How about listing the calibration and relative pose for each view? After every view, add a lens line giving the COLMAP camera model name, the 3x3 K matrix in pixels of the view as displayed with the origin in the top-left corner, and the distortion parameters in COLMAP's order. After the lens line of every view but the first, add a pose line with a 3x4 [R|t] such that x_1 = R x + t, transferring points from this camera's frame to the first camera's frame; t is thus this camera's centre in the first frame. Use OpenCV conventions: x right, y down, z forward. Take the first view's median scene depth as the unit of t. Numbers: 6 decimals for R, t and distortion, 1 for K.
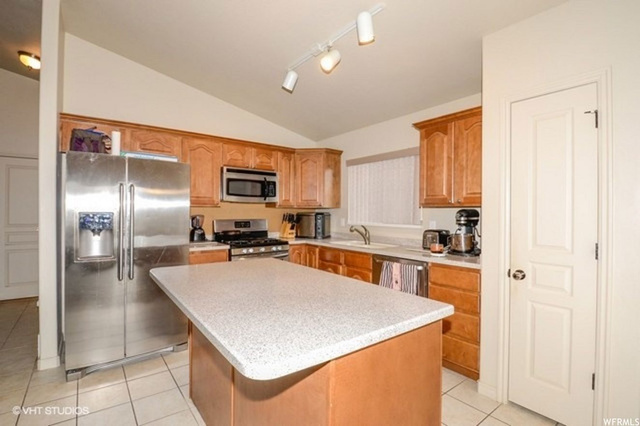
lens RADIAL K [[309.0, 0, 317.0], [0, 309.0, 214.6], [0, 0, 1]] dist [-0.003146, -0.000958]
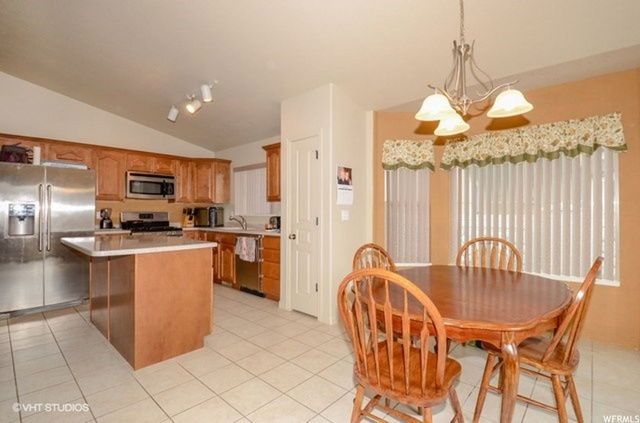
lens RADIAL K [[308.1, 0, 321.7], [0, 308.1, 211.4], [0, 0, 1]] dist [0.015244, -0.021106]
pose [[0.982572, -0.006672, 0.185760, 0.270135], [0.008578, 0.999918, -0.009458, 0.034968], [-0.185682, 0.010887, 0.982550, -0.457510]]
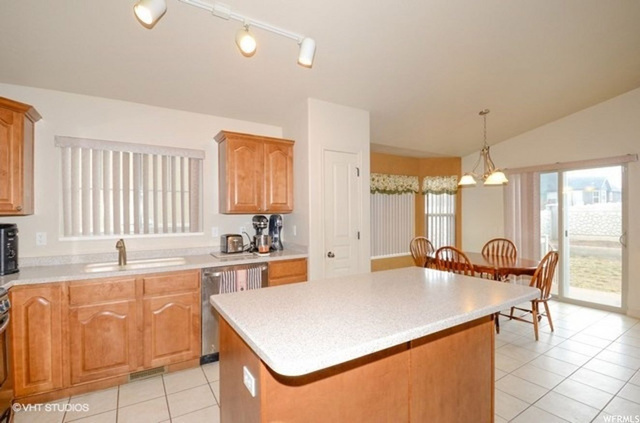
lens RADIAL K [[292.1, 0, 317.7], [0, 292.1, 213.8], [0, 0, 1]] dist [0.002620, -0.014665]
pose [[0.097676, -0.007860, 0.995187, -0.514598], [0.015663, 0.999857, 0.006359, -0.021431], [-0.995095, 0.014966, 0.097785, 0.510356]]
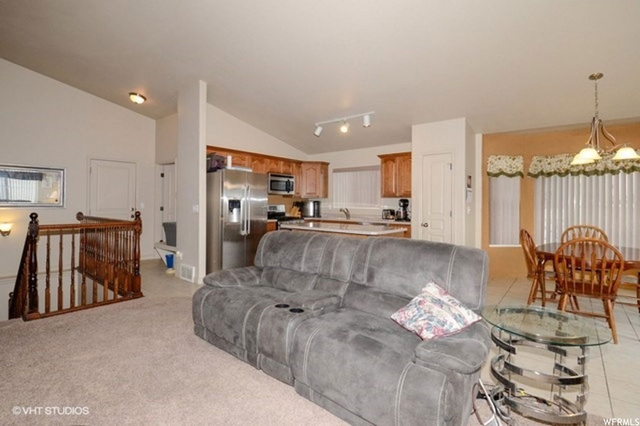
lens RADIAL K [[302.4, 0, 319.6], [0, 302.4, 202.4], [0, 0, 1]] dist [0.000099, -0.019730]
pose [[0.973414, 0.001752, 0.229046, -0.412206], [-0.000022, 0.999971, -0.007558, 0.016639], [-0.229052, 0.007352, 0.973386, -0.660387]]
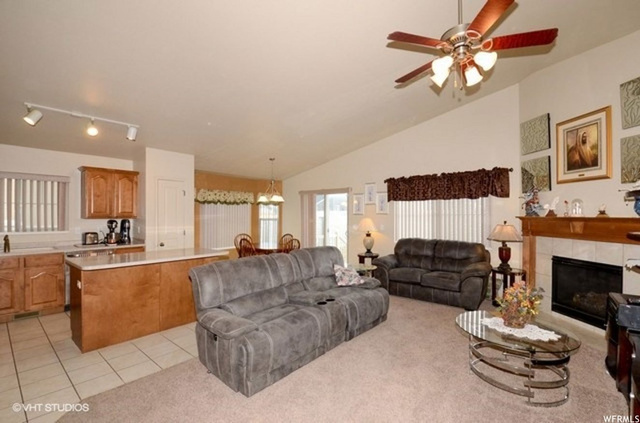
lens RADIAL K [[283.0, 0, 322.2], [0, 283.0, 215.1], [0, 0, 1]] dist [-0.041513, 0.000031]
pose [[-0.236330, -0.001175, 0.971672, -1.132485], [0.008485, 0.999959, 0.003274, -0.032054], [-0.971636, 0.009019, -0.236311, 0.122850]]
